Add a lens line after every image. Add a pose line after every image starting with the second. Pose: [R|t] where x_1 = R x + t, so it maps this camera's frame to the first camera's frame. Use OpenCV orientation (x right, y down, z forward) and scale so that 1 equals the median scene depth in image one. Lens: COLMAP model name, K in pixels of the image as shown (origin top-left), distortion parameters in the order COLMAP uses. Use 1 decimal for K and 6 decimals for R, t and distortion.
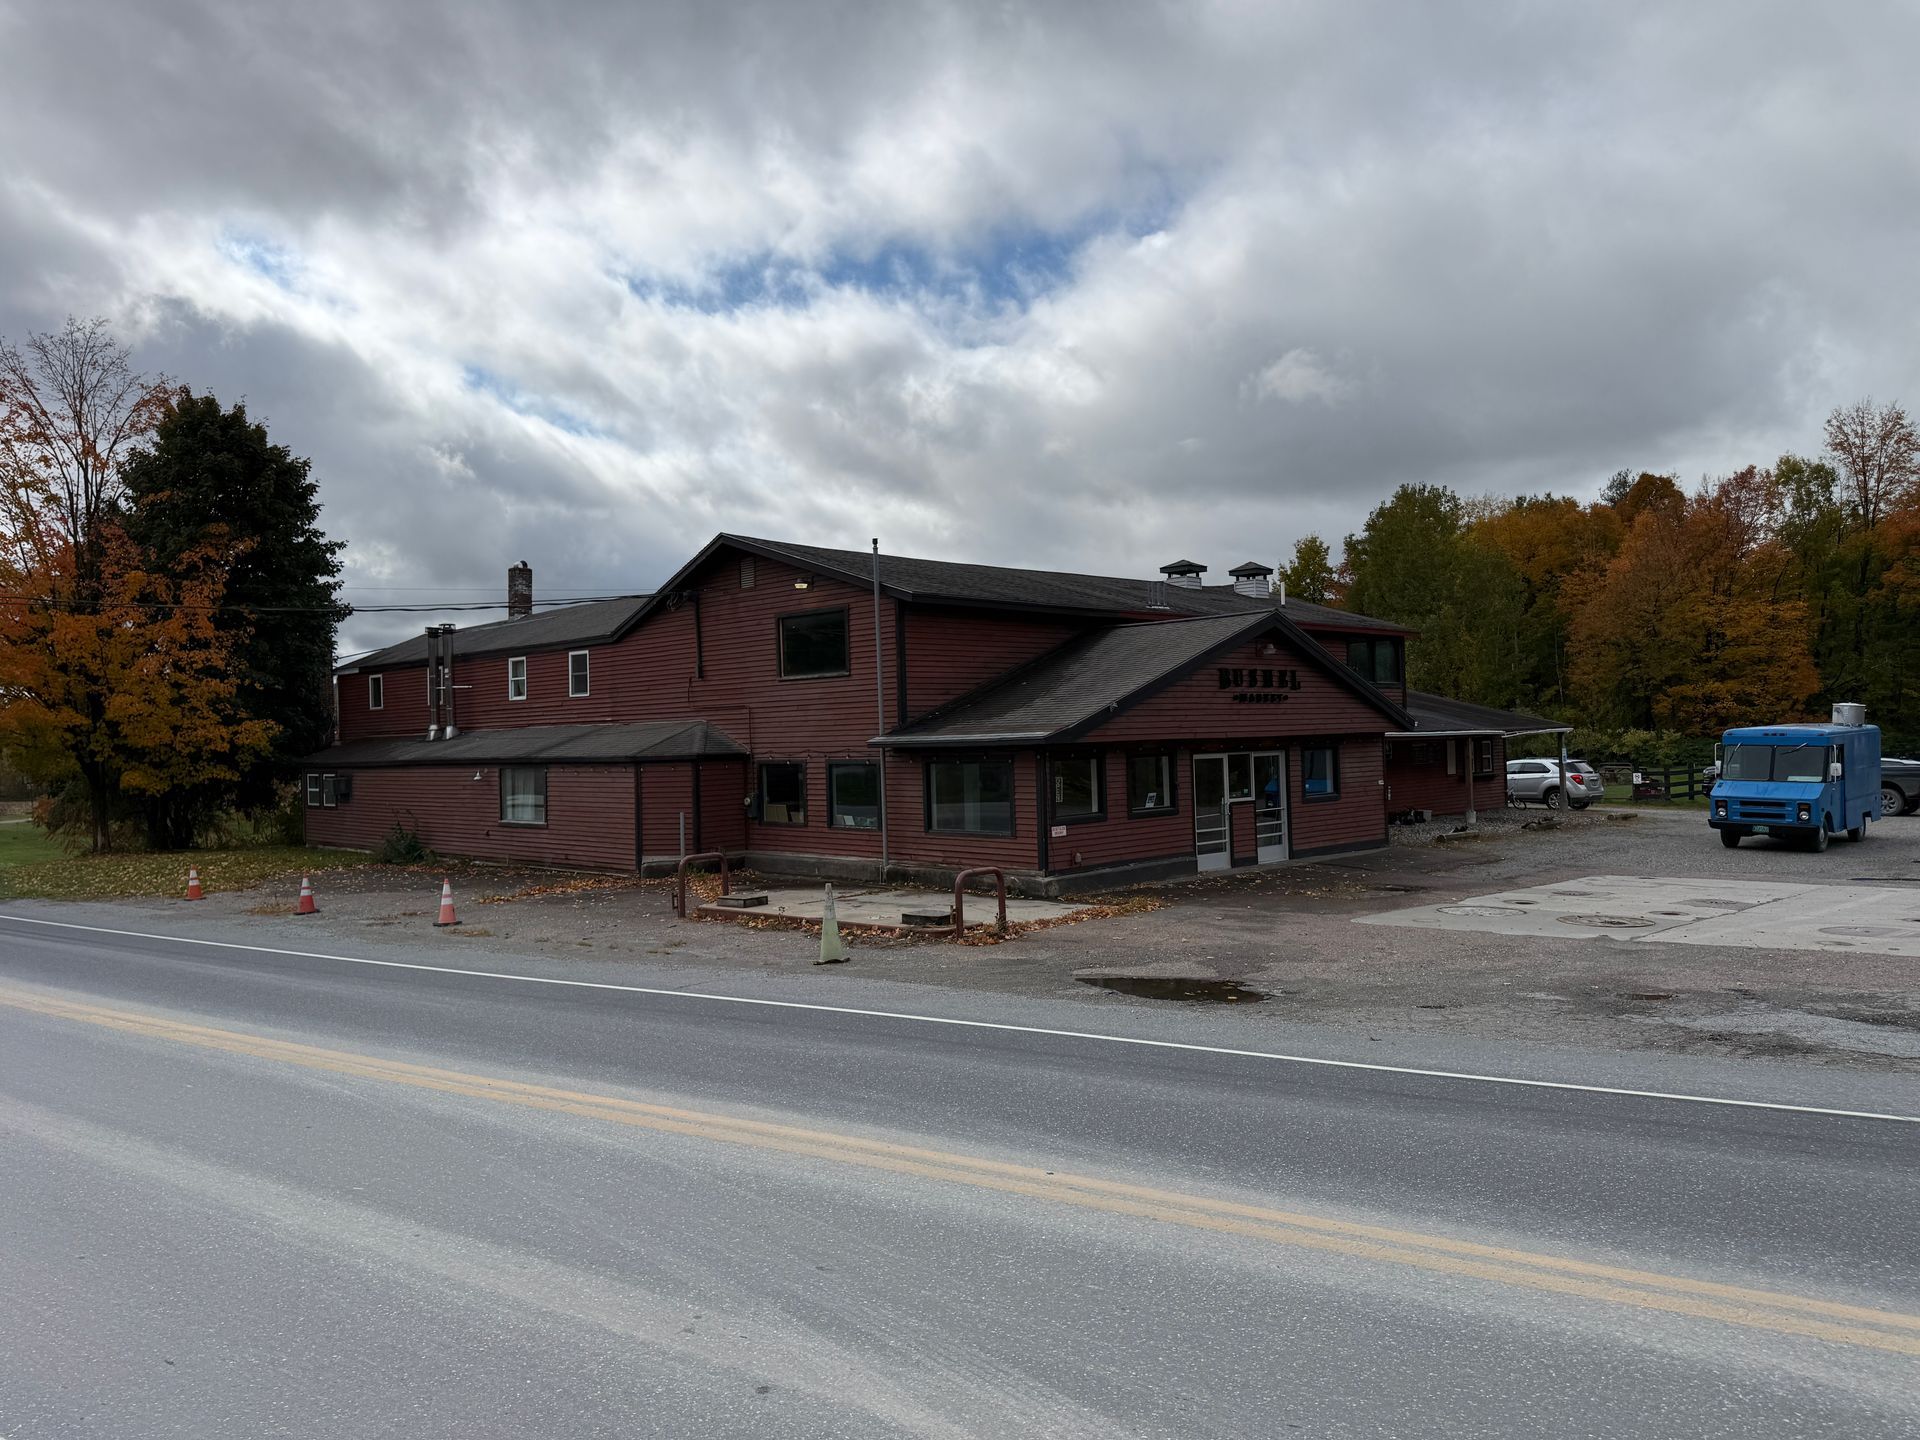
lens RADIAL K [[1349.1, 0, 957.6], [0, 1349.1, 721.0], [0, 0, 1]] dist [0.077838, -0.098877]
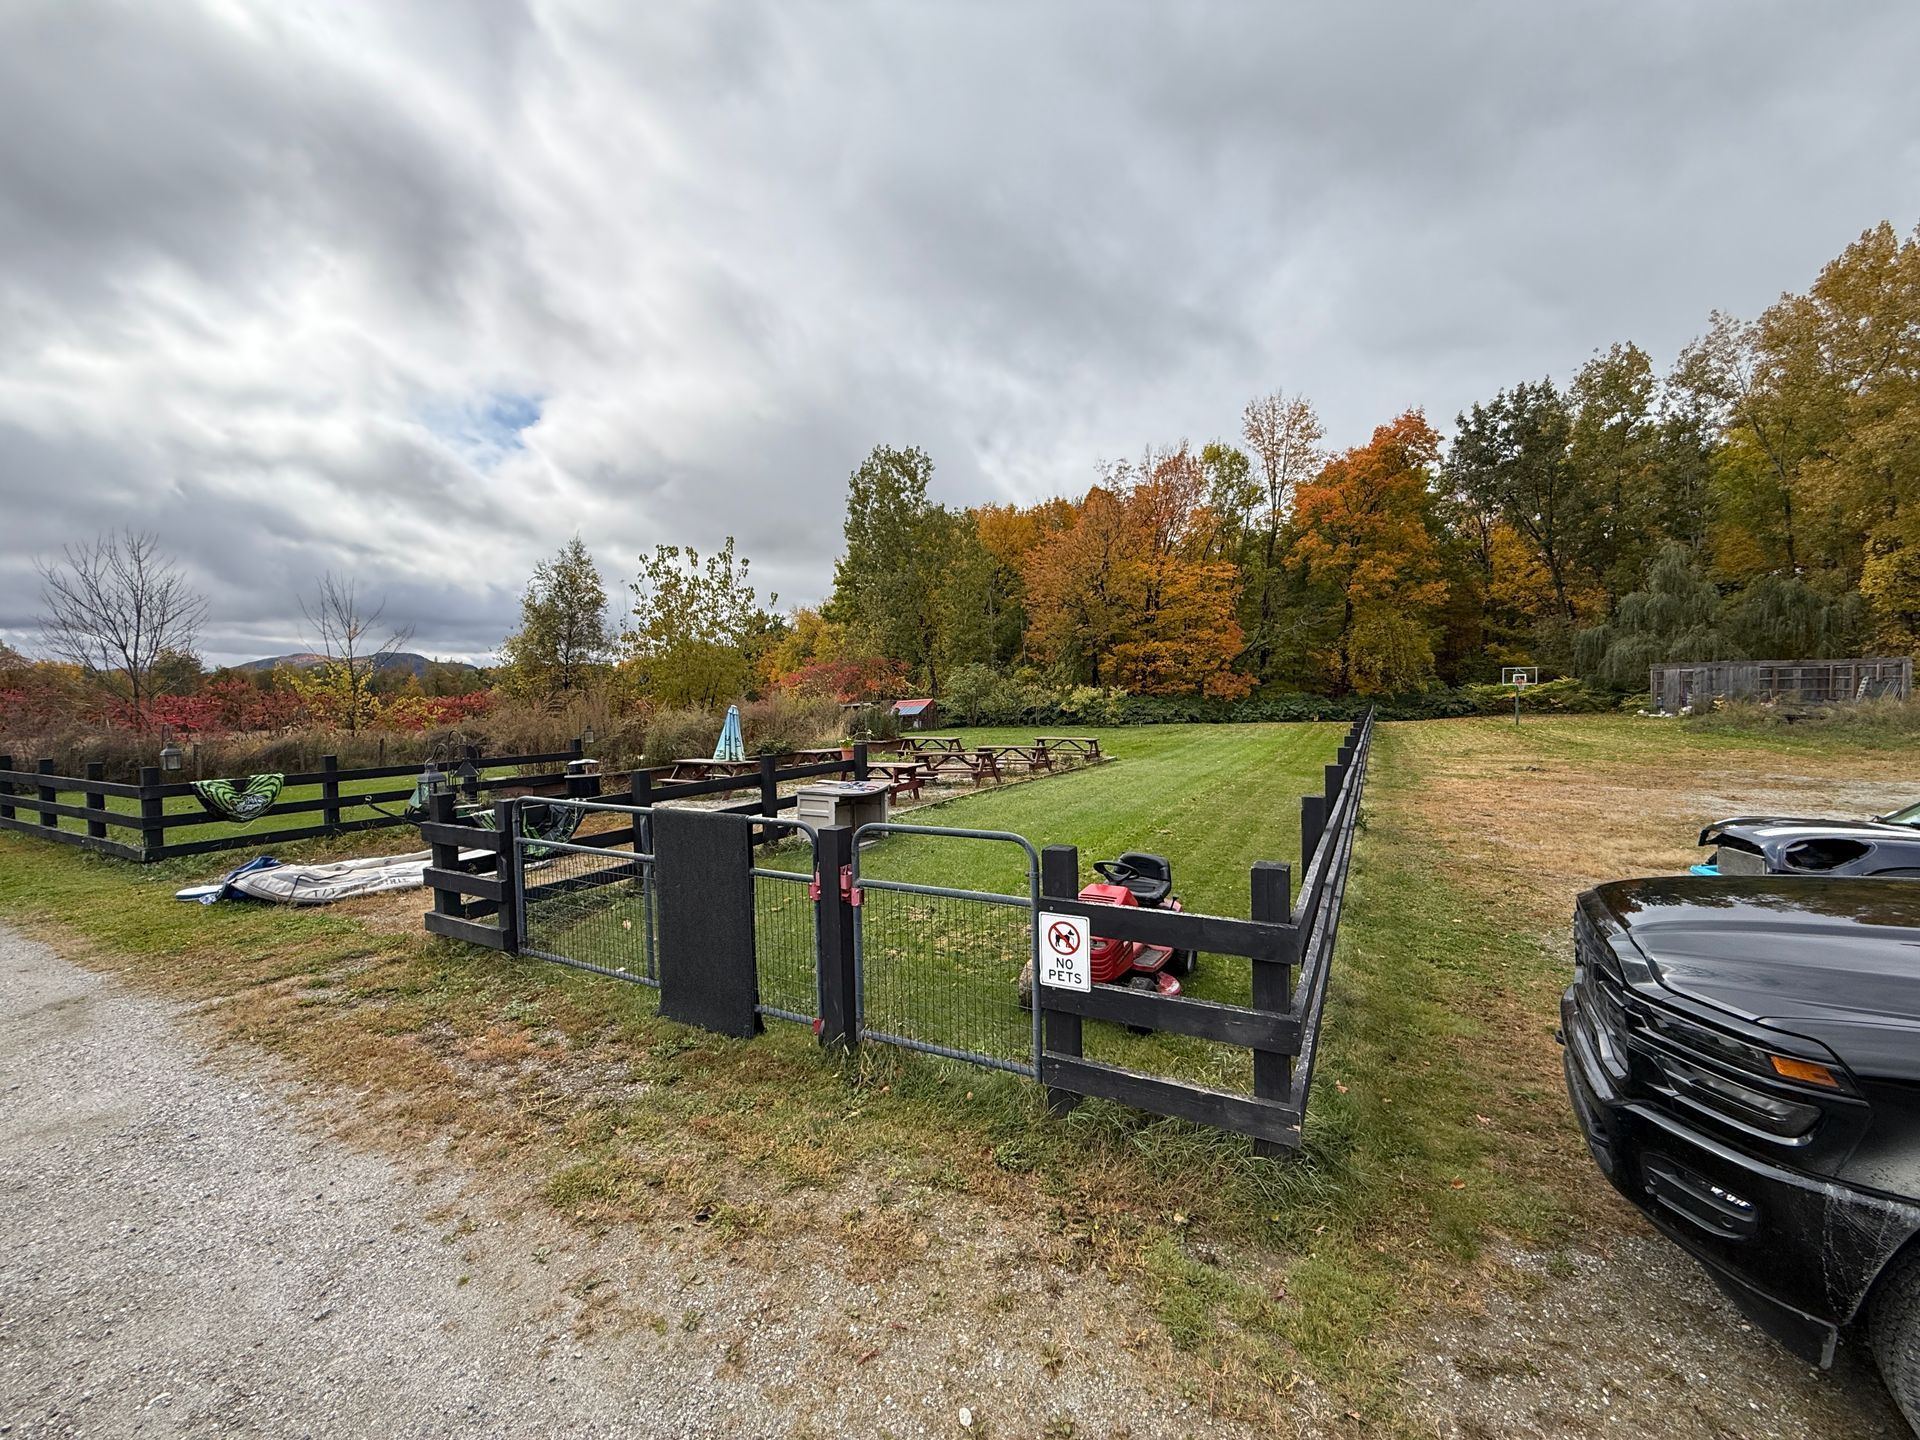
lens RADIAL K [[765.8, 0, 954.7], [0, 765.8, 722.3], [0, 0, 1]] dist [0.001920, -0.000216]
pose [[0.957610, -0.004103, 0.288037, 0.735805], [-0.008764, 0.999021, 0.043367, 0.025687], [-0.287933, -0.044053, 0.956637, 1.477698]]
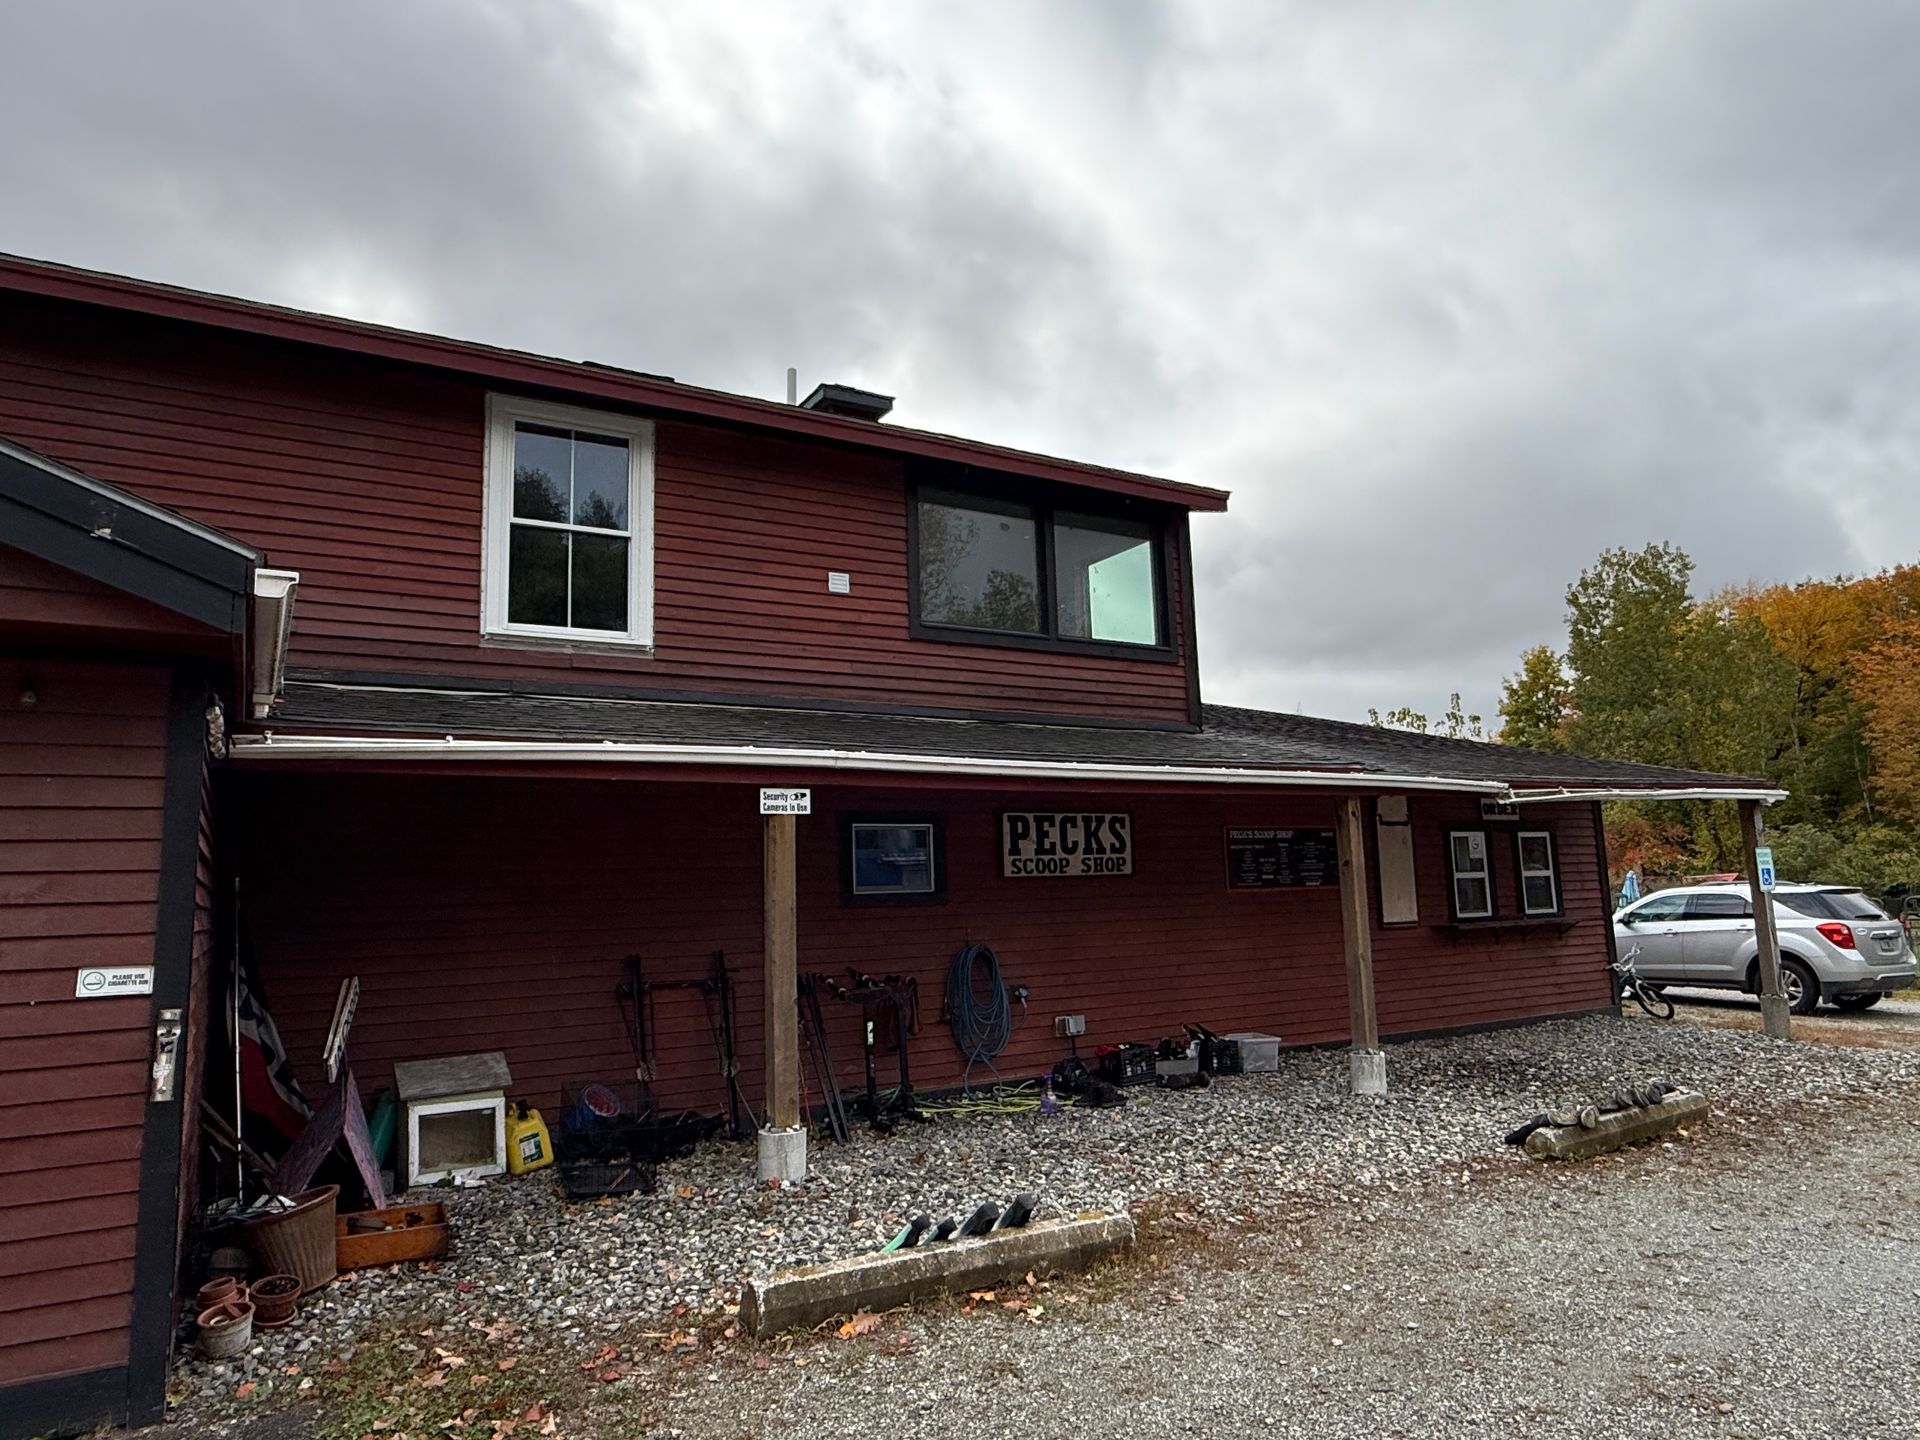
lens RADIAL K [[1193.8, 0, 969.4], [0, 1193.8, 730.3], [0, 0, 1]] dist [0.005072, 0.003134]
pose [[0.971052, -0.037102, -0.235968, 0.438217], [0.009189, 0.992935, -0.118307, 0.033913], [0.238690, 0.112714, 0.964532, 0.893492]]
